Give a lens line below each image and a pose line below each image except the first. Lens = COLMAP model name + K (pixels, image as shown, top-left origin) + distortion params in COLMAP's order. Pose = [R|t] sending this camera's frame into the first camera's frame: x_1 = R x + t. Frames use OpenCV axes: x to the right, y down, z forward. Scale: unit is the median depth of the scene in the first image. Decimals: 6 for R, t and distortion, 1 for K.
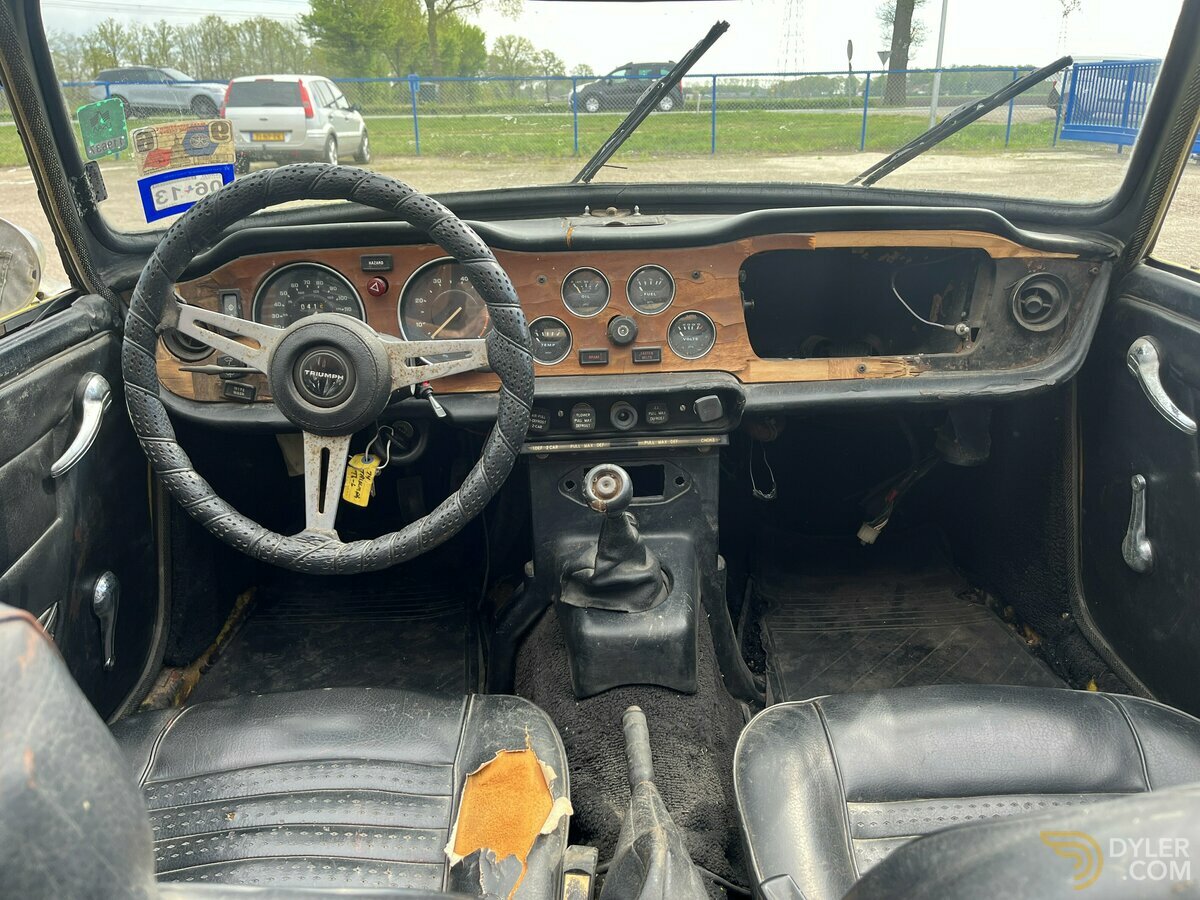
lens RADIAL K [[919.8, 0, 595.9], [0, 919.8, 448.8], [0, 0, 1]] dist [0.042665, -0.068761]
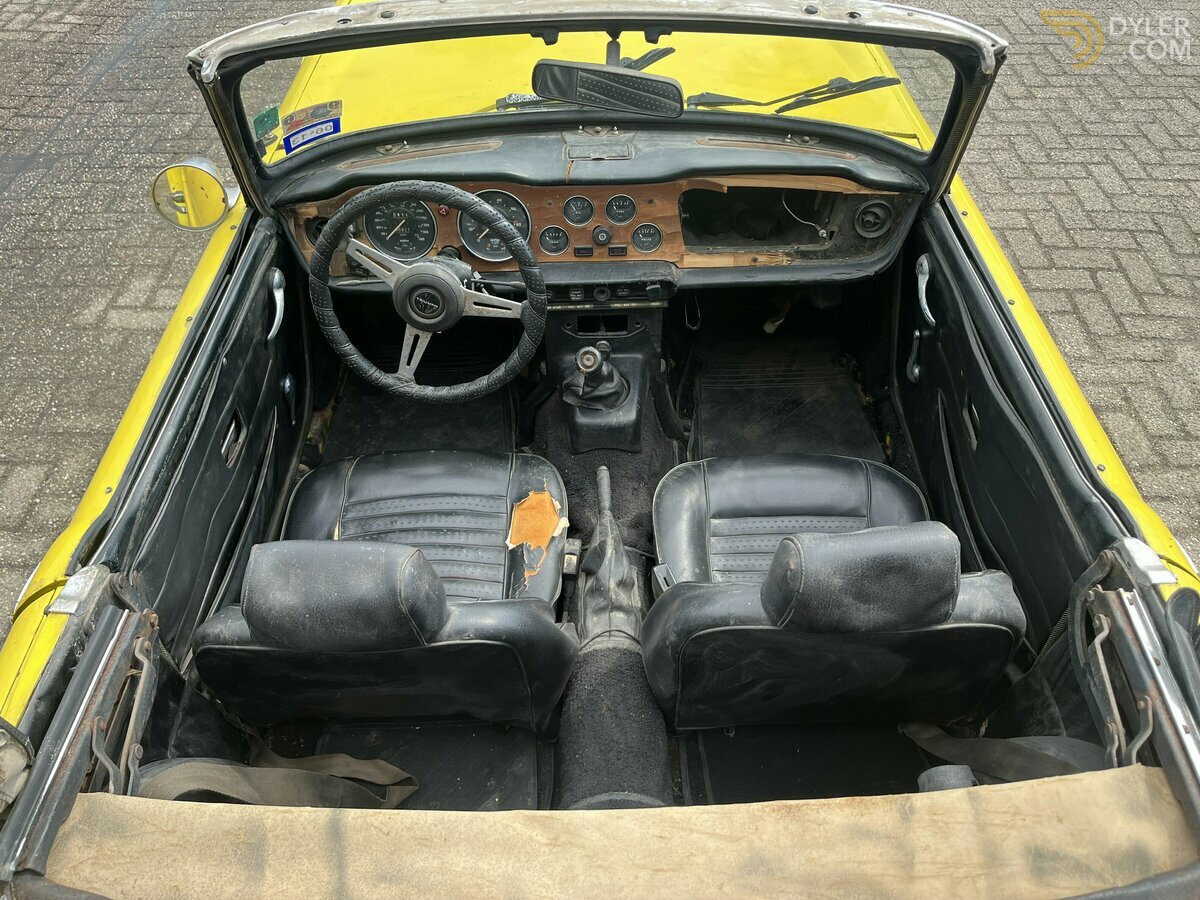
lens RADIAL K [[919.8, 0, 603.9], [0, 919.8, 456.2], [0, 0, 1]] dist [0.042665, -0.068761]
pose [[0.999852, 0.014716, 0.008939, 0.023424], [-0.017106, 0.908250, 0.418078, -0.445153], [-0.001966, -0.418169, 0.908367, -0.574617]]
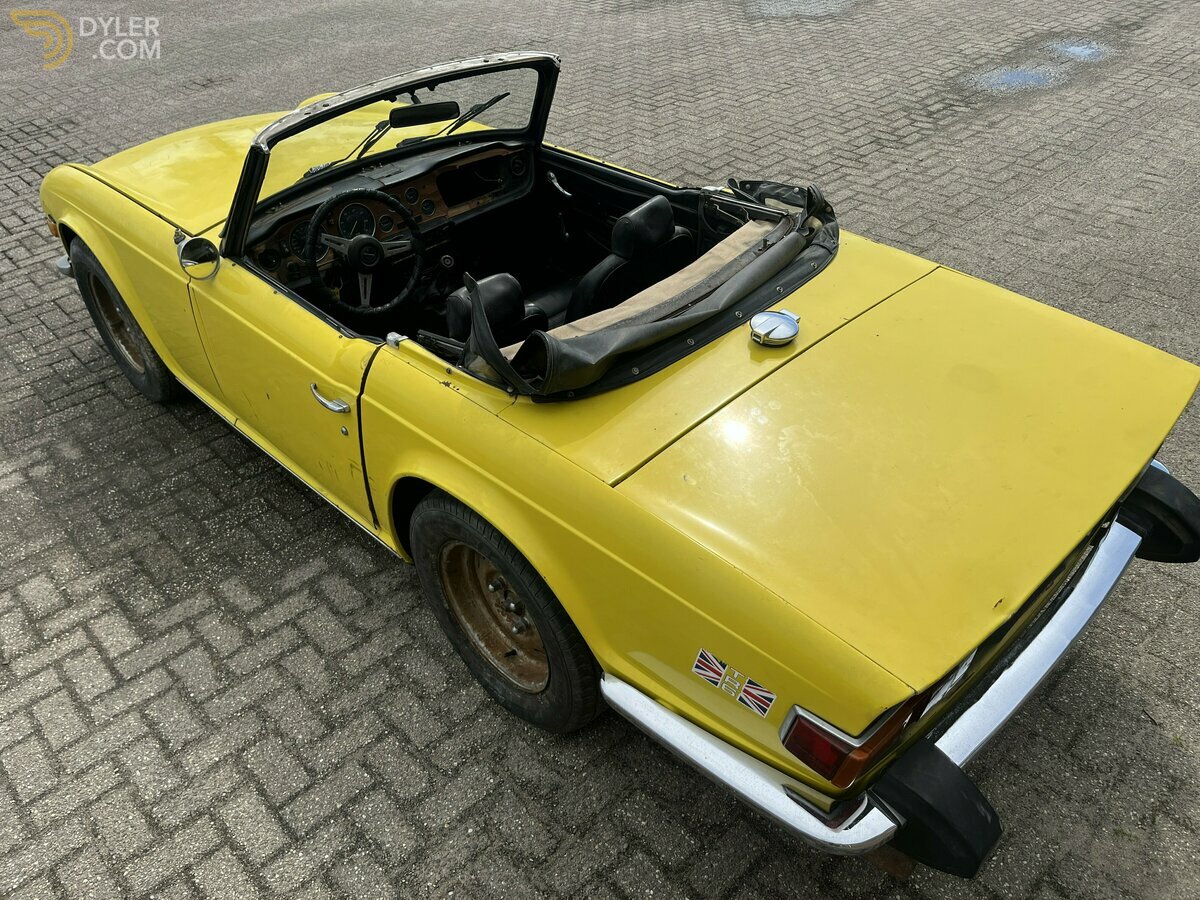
lens RADIAL K [[919.8, 0, 598.1], [0, 919.8, 452.9], [0, 0, 1]] dist [0.042665, -0.068761]
pose [[0.736940, -0.420154, 0.529519, -1.384752], [0.283091, 0.903187, 0.322664, -0.215772], [-0.613823, -0.087882, 0.784537, -1.700341]]
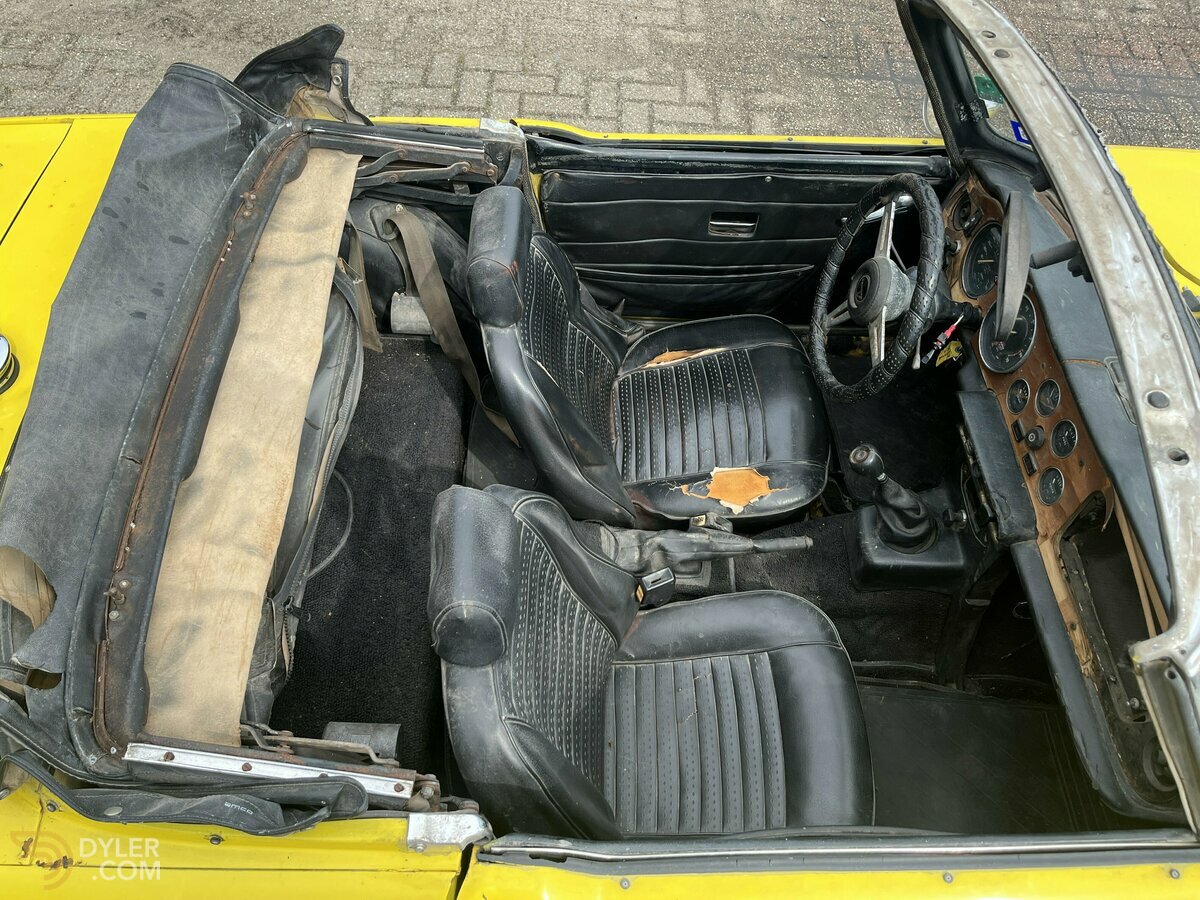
lens RADIAL K [[919.8, 0, 599.2], [0, 919.8, 454.9], [0, 0, 1]] dist [0.042665, -0.068761]
pose [[-0.021118, 0.828457, -0.559654, 0.797547], [-0.399632, 0.506119, 0.764289, -0.876040], [0.916433, 0.239796, 0.320389, 0.022308]]
